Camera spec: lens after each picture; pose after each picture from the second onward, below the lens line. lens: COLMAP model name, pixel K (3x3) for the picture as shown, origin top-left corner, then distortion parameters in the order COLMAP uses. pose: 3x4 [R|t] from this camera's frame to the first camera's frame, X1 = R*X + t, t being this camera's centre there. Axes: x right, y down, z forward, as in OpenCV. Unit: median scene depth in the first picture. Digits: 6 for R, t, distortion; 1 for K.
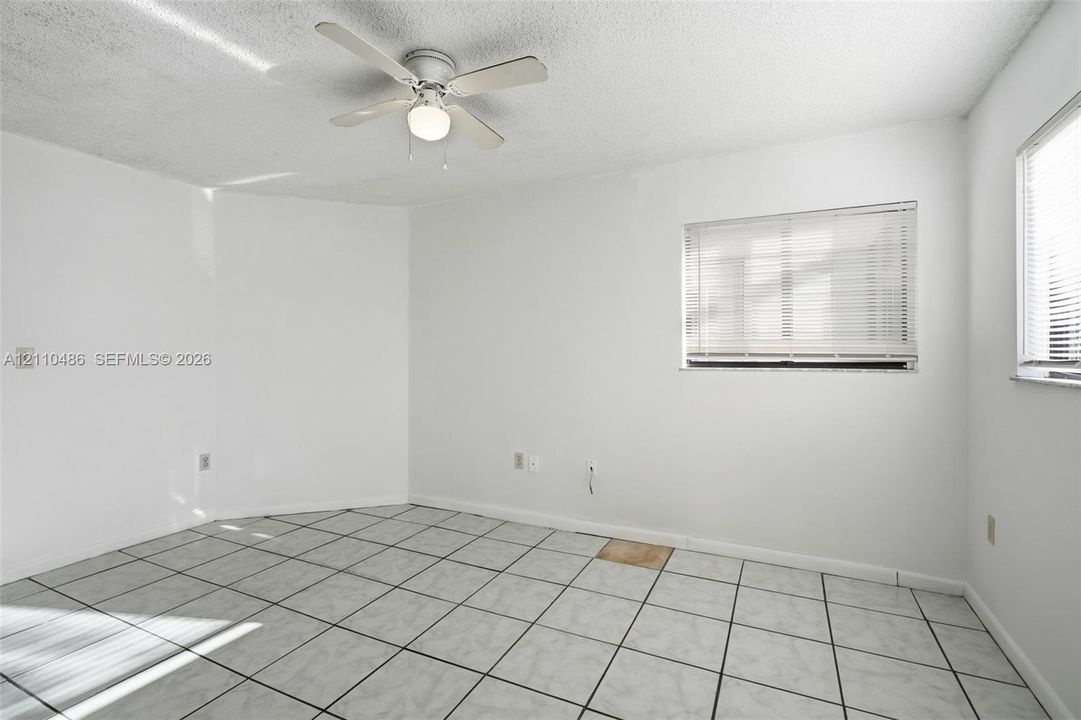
lens RADIAL K [[492.3, 0, 543.4], [0, 492.3, 349.1], [0, 0, 1]] dist [-0.001603, -0.000047]
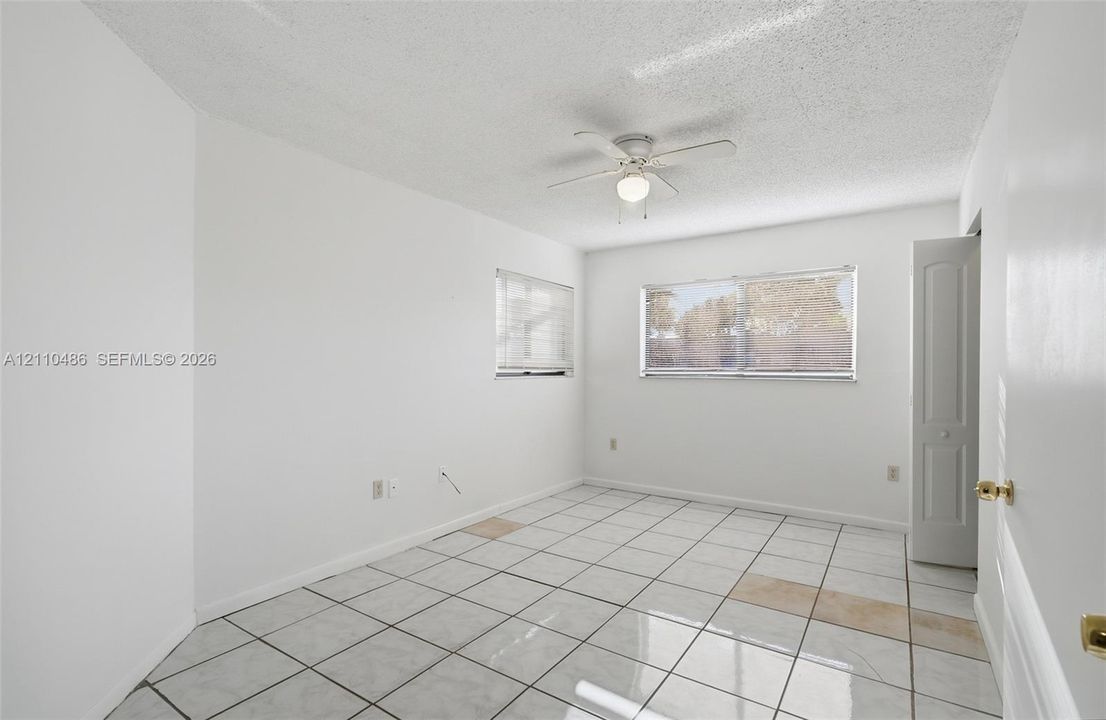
lens RADIAL K [[510.7, 0, 553.7], [0, 510.7, 370.1], [0, 0, 1]] dist [-0.002519, 0.000018]
pose [[0.142316, -0.007683, 0.989791, -1.121633], [-0.019832, 0.999747, 0.010612, 0.000244], [-0.989623, -0.021140, 0.142128, 0.710225]]
